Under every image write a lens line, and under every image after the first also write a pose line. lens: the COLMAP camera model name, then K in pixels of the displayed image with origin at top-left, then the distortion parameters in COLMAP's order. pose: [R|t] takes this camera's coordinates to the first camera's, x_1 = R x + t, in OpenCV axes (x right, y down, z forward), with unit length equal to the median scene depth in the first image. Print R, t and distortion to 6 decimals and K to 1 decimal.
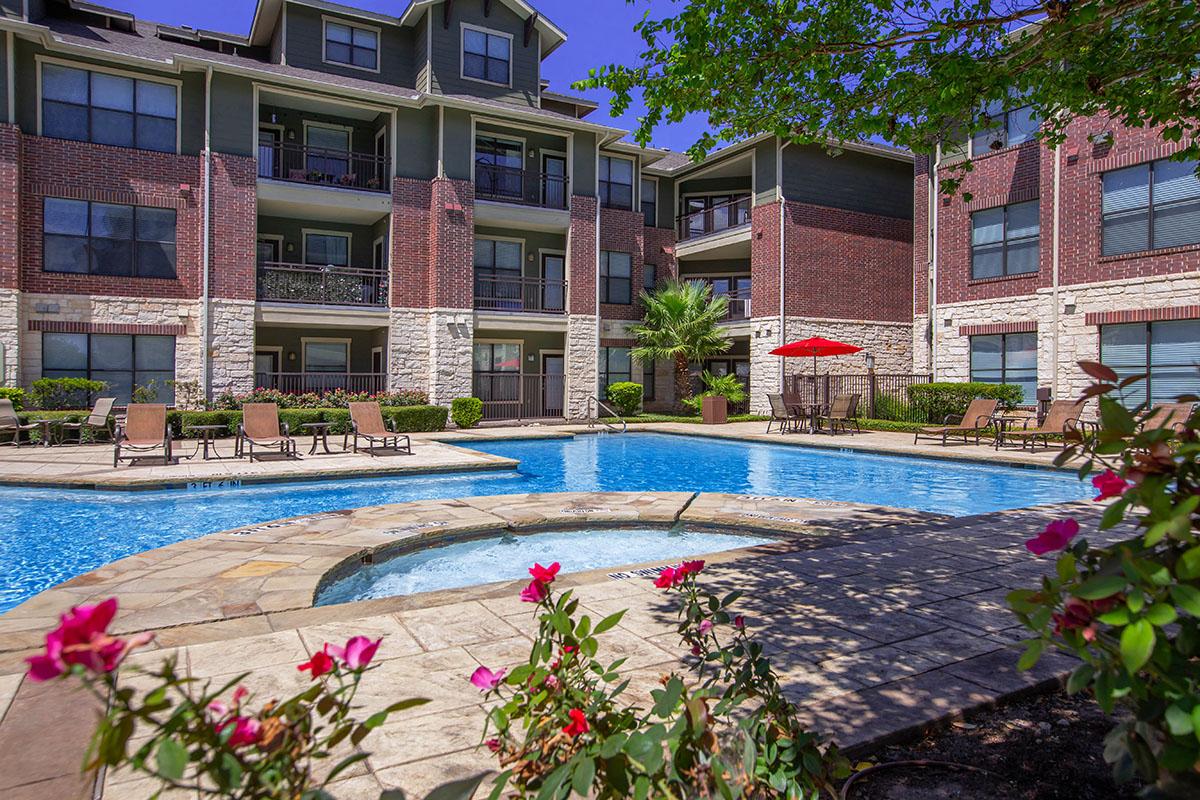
lens RADIAL K [[767.1, 0, 624.1], [0, 767.1, 371.2], [0, 0, 1]] dist [-0.008443, 0.022957]
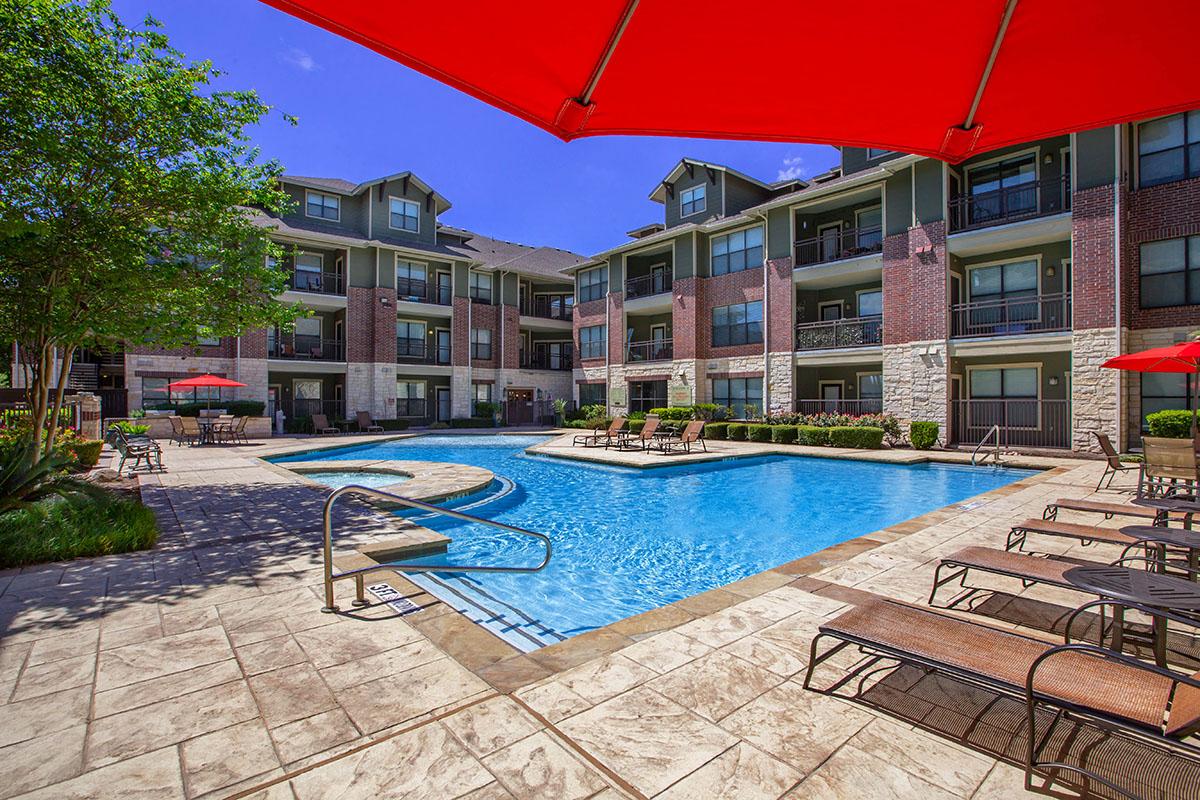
lens RADIAL K [[568.4, 0, 600.0], [0, 568.4, 400.0], [0, 0, 1]] dist [-0.051259, 0.021711]
pose [[0.190277, -0.000686, -0.981730, 0.479087], [0.014260, 0.999896, 0.002065, -0.004813], [0.981627, -0.014392, 0.190267, 0.383047]]
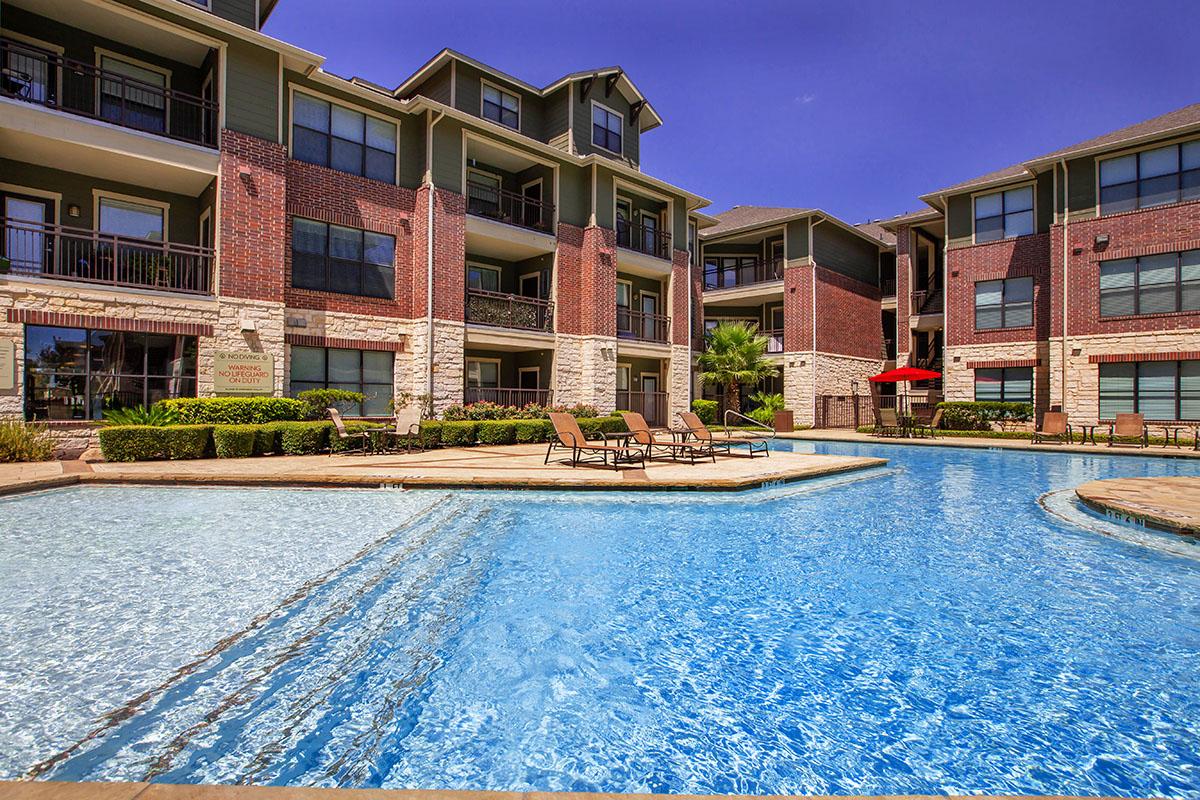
lens RADIAL K [[594.0, 0, 600.0], [0, 594.0, 400.0], [0, 0, 1]] dist [-0.053241, 0.025901]
pose [[0.969907, 0.009368, 0.243294, -0.452524], [-0.011667, 0.999900, 0.008013, 0.010256], [-0.243194, -0.010611, 0.969920, 0.106150]]
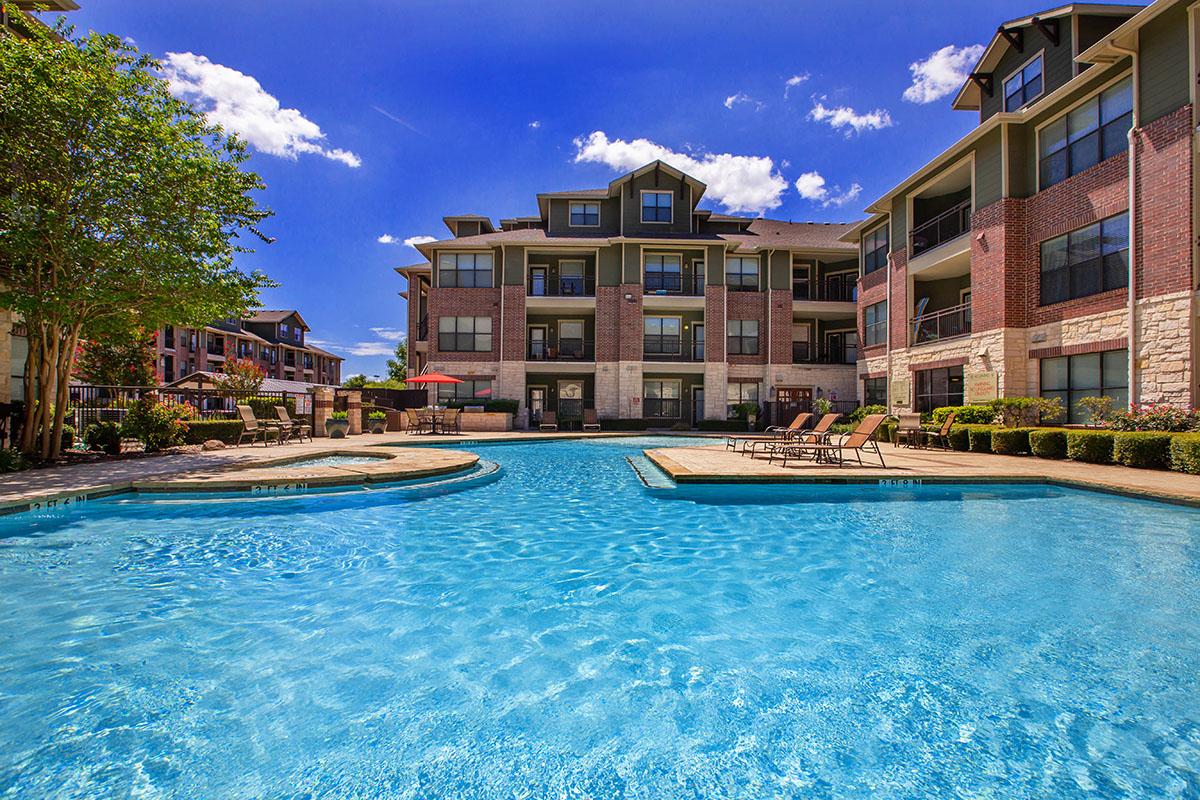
lens RADIAL K [[561.9, 0, 600.0], [0, 561.9, 400.0], [0, 0, 1]] dist [-0.033992, 0.020723]
pose [[-0.463474, -0.023095, -0.885810, 0.248696], [0.003564, 0.999604, -0.027926, 0.027297], [0.886104, -0.016100, -0.463208, 0.666488]]
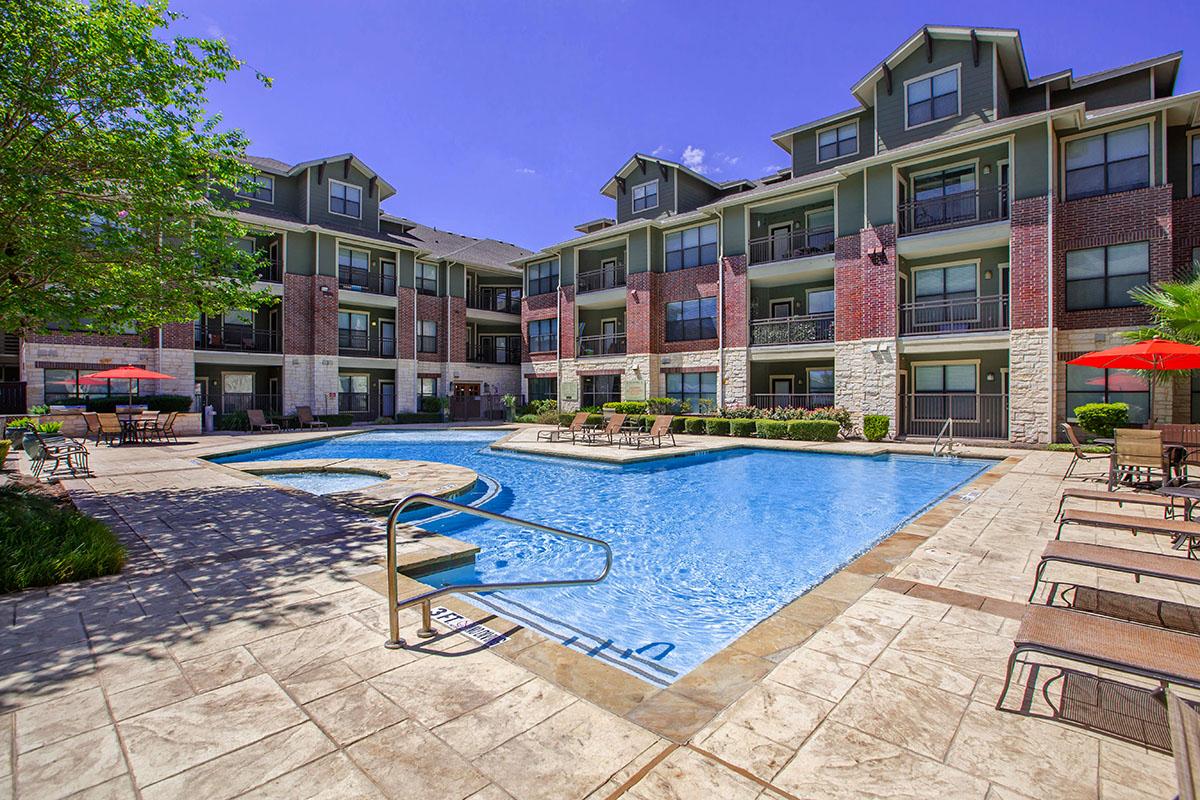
lens RADIAL K [[560.6, 0, 600.0], [0, 560.6, 400.0], [0, 0, 1]] dist [-0.052051, 0.020329]
pose [[0.308854, 0.008853, -0.951068, 0.444824], [0.013667, 0.999812, 0.013745, -0.005082], [0.951011, -0.017243, 0.308675, 0.340631]]
